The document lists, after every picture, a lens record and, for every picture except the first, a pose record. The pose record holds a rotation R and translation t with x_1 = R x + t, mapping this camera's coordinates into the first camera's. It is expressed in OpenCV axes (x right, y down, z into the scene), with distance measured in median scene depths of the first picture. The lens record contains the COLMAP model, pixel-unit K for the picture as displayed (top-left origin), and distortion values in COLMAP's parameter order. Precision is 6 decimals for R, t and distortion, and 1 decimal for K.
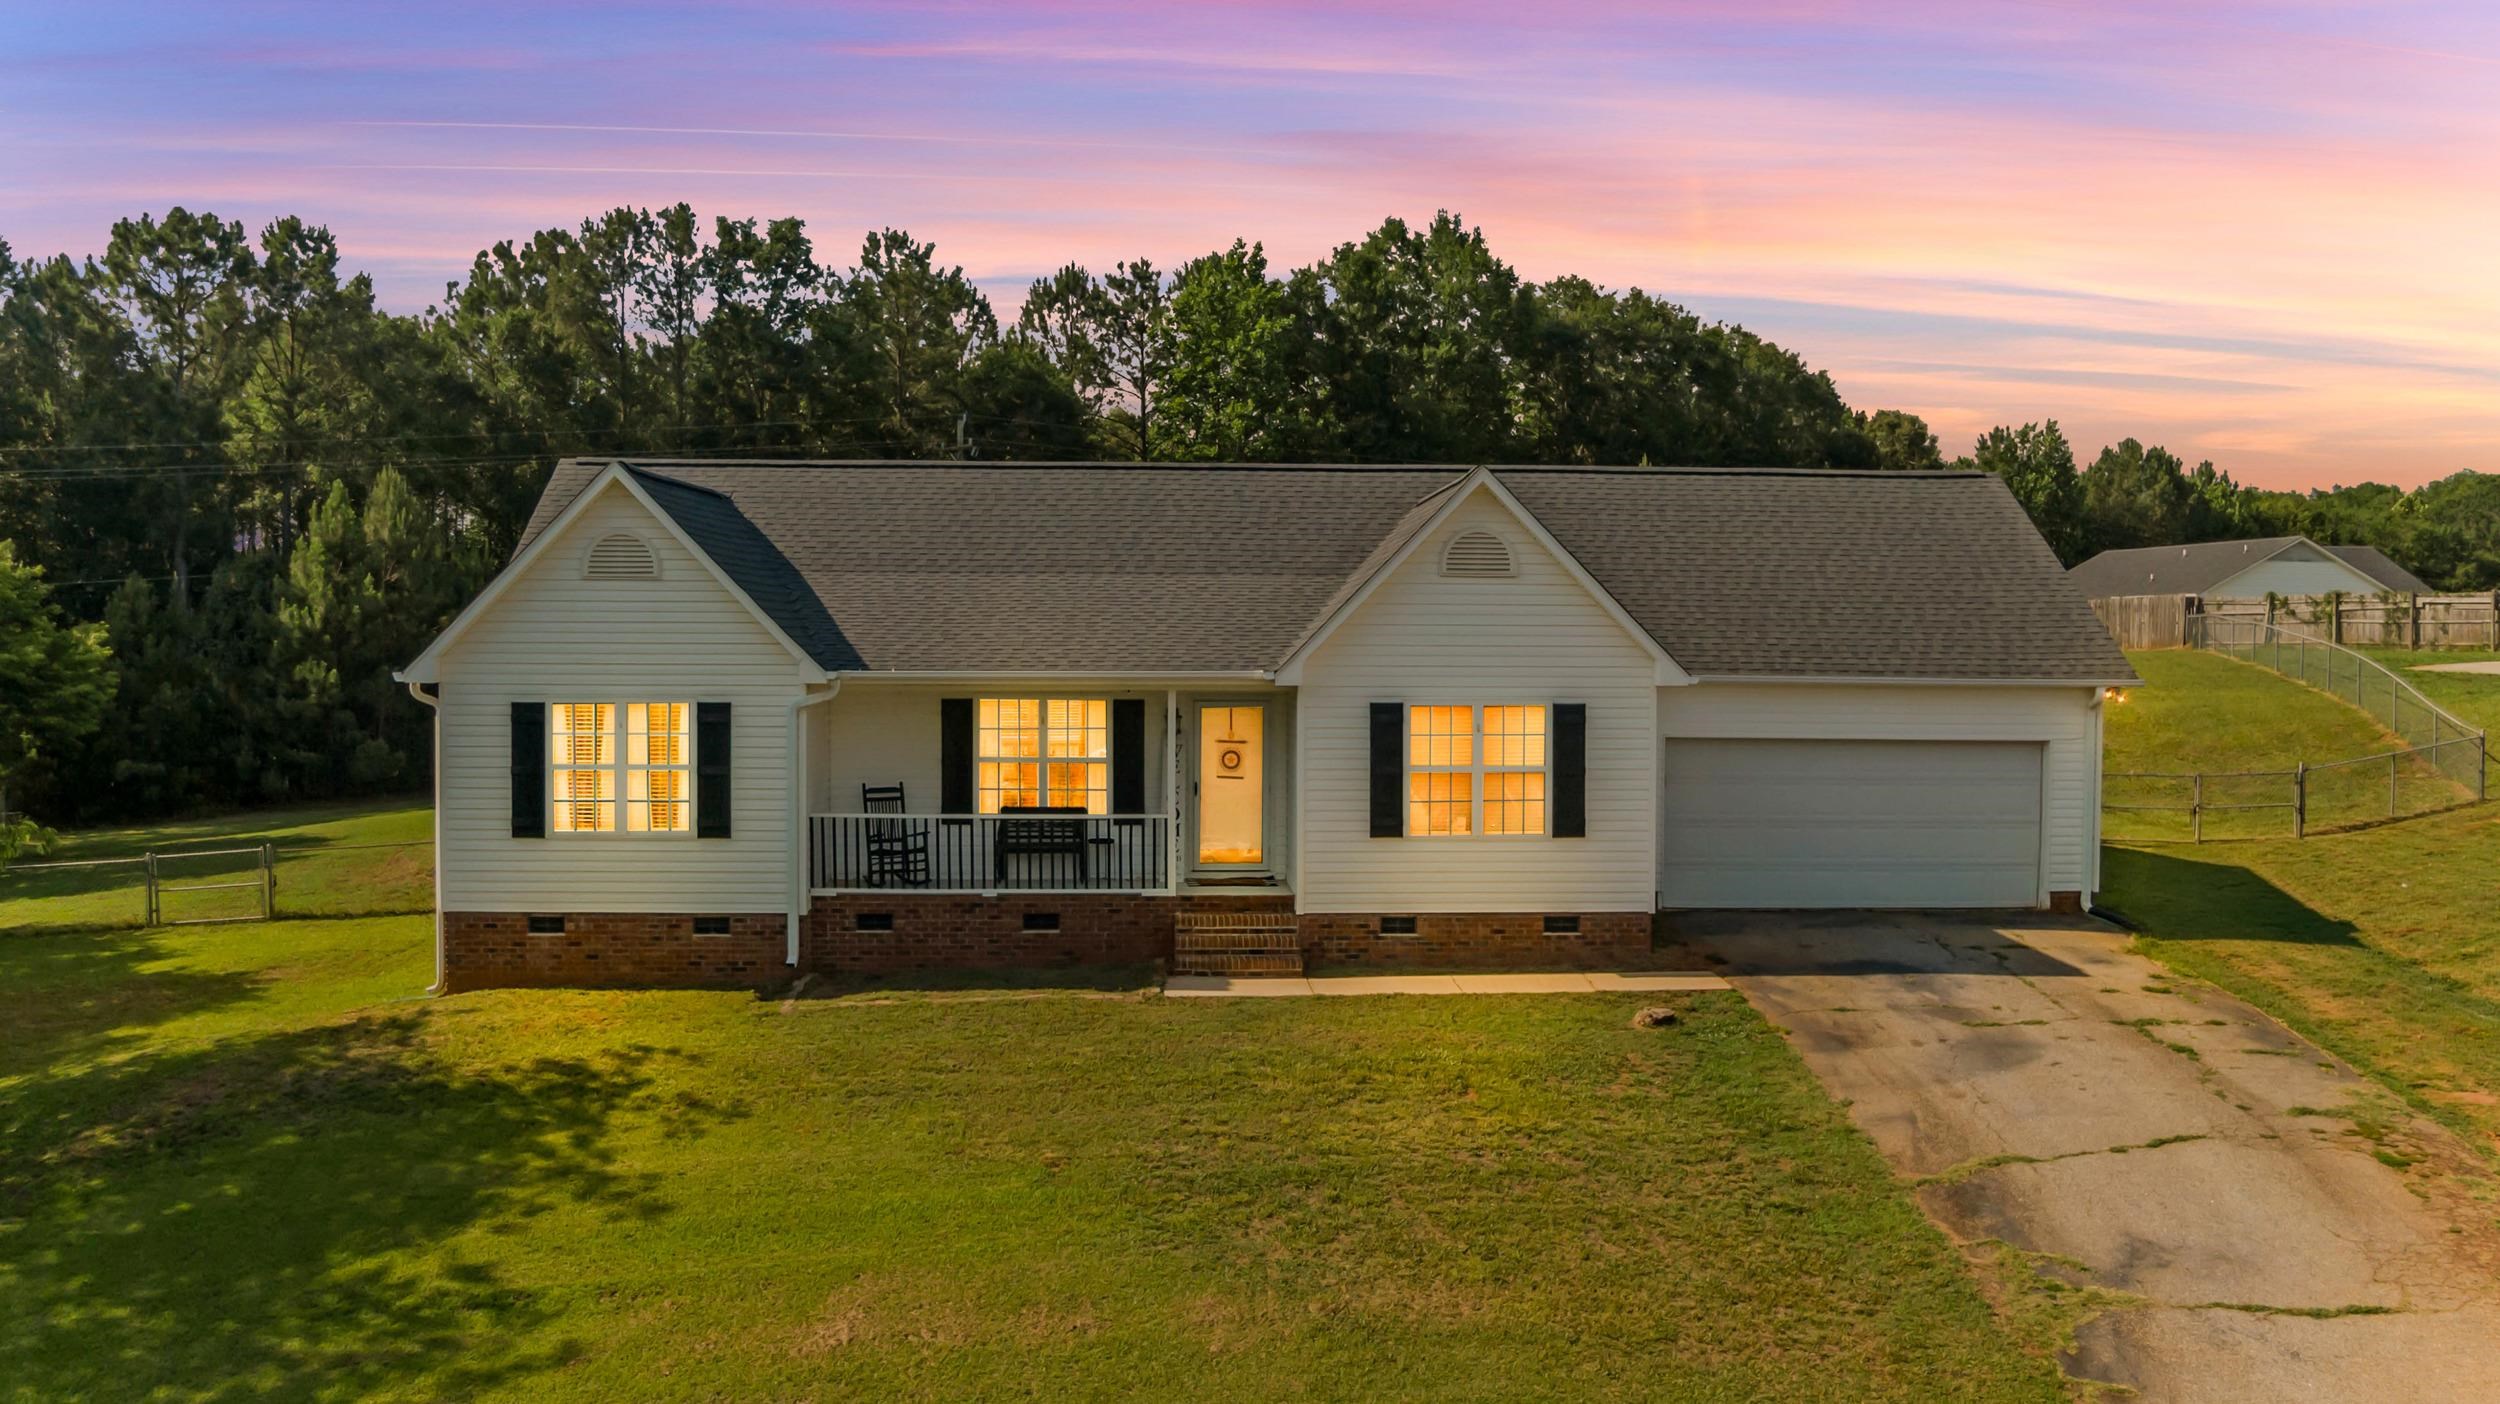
lens RADIAL K [[2024.5, 0, 1239.1], [0, 2024.5, 657.3], [0, 0, 1]] dist [-0.073703, -0.041743]
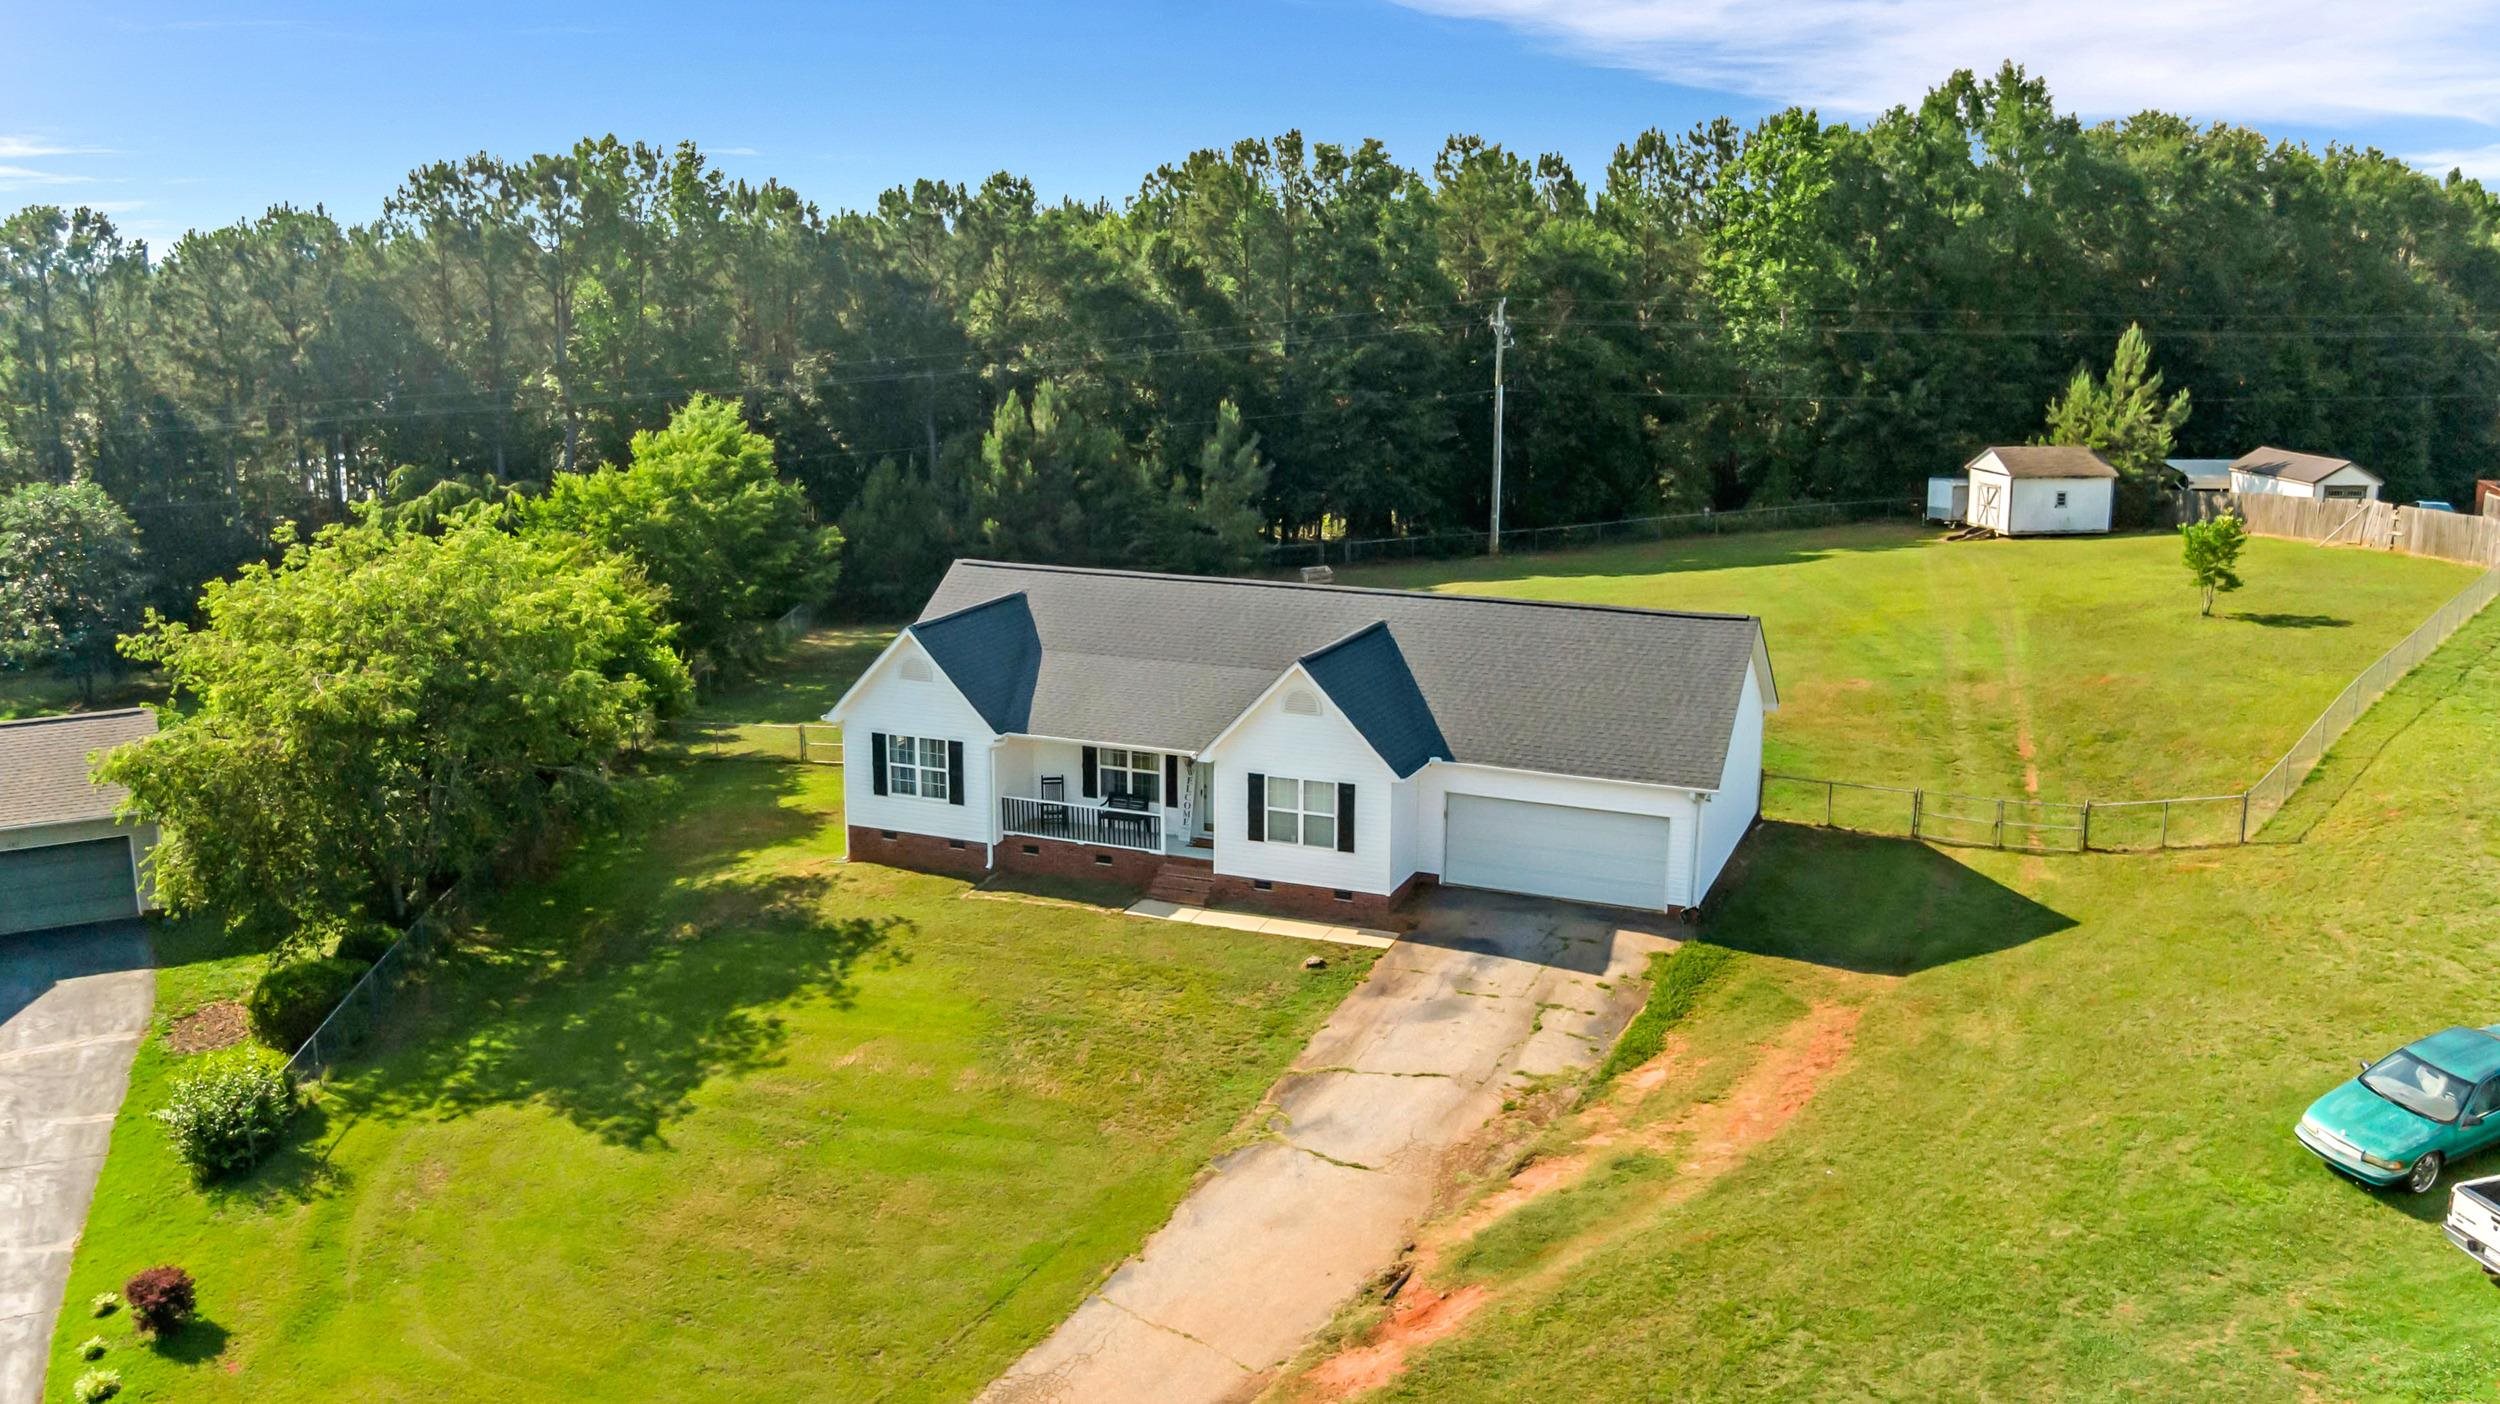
lens RADIAL K [[2024.5, 0, 1239.1], [0, 2024.5, 657.3], [0, 0, 1]] dist [-0.073703, -0.041743]
pose [[0.903074, 0.083766, -0.421238, 0.827551], [-0.004261, 0.982495, 0.186241, -0.428099], [0.429465, -0.166394, 0.887622, -0.672088]]
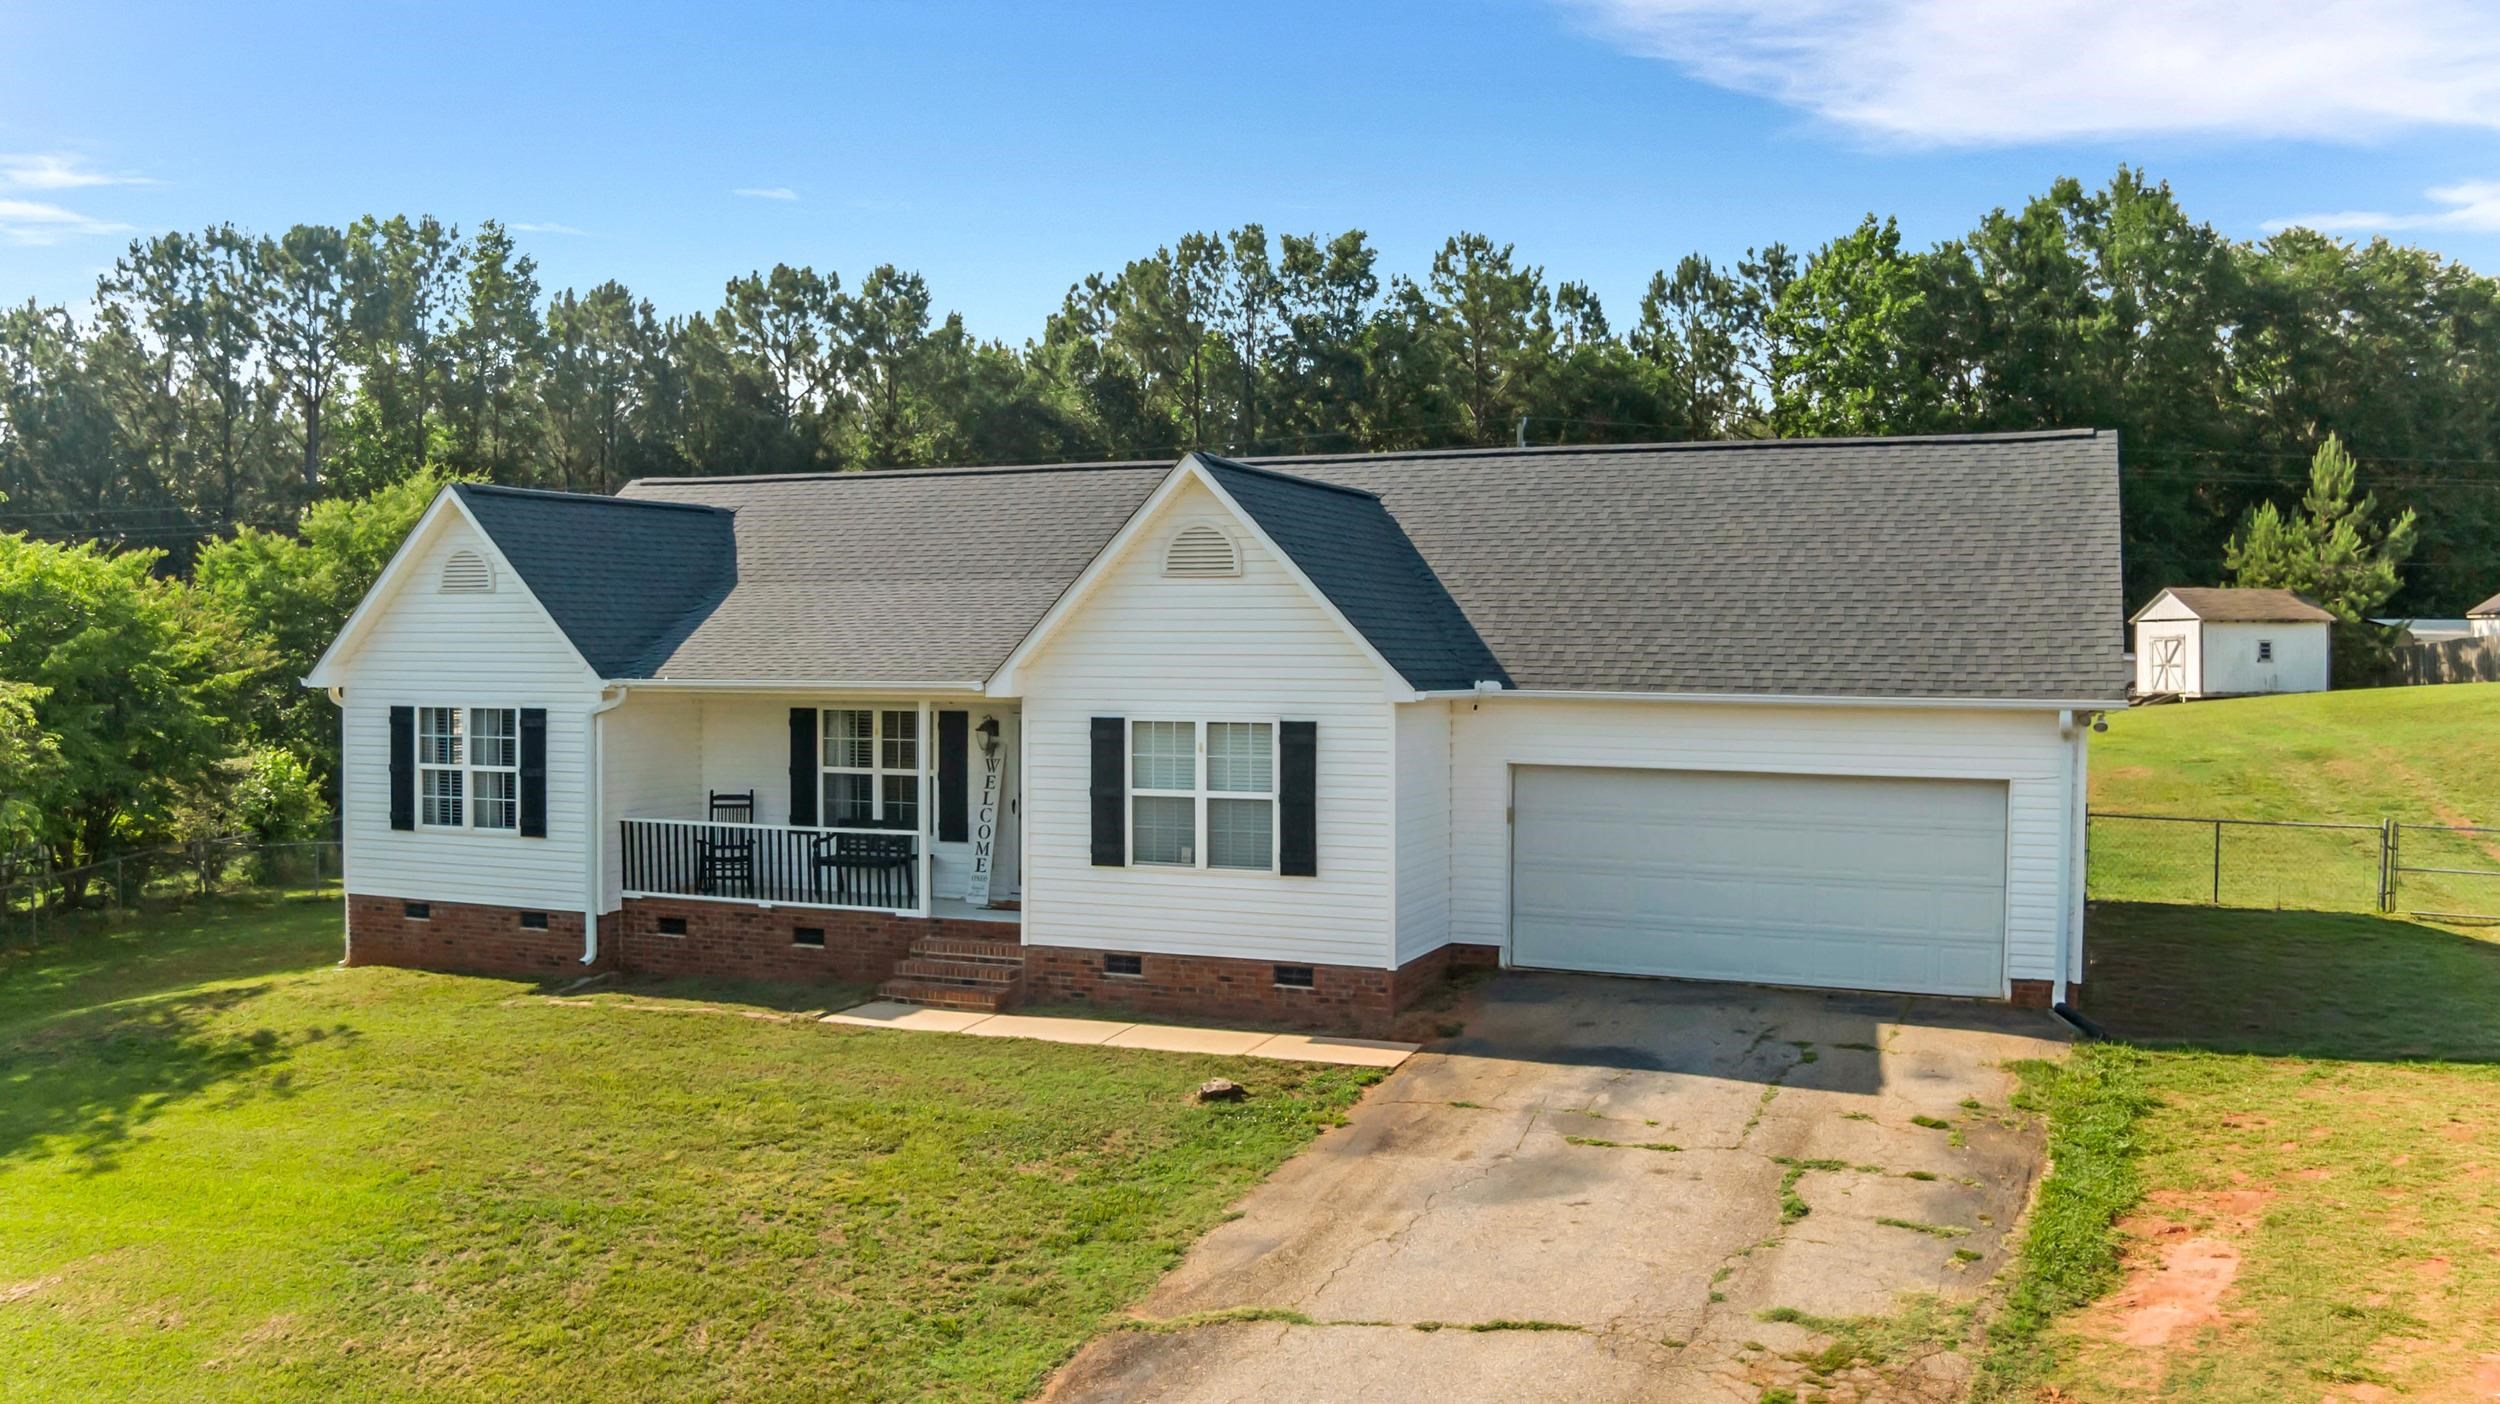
lens RADIAL K [[2024.5, 0, 1239.1], [0, 2024.5, 657.3], [0, 0, 1]] dist [-0.073703, -0.041743]
pose [[0.904824, 0.000817, -0.425785, 0.492756], [-0.002800, 0.999988, -0.004033, -0.001160], [0.425777, 0.004842, 0.904815, 0.196445]]
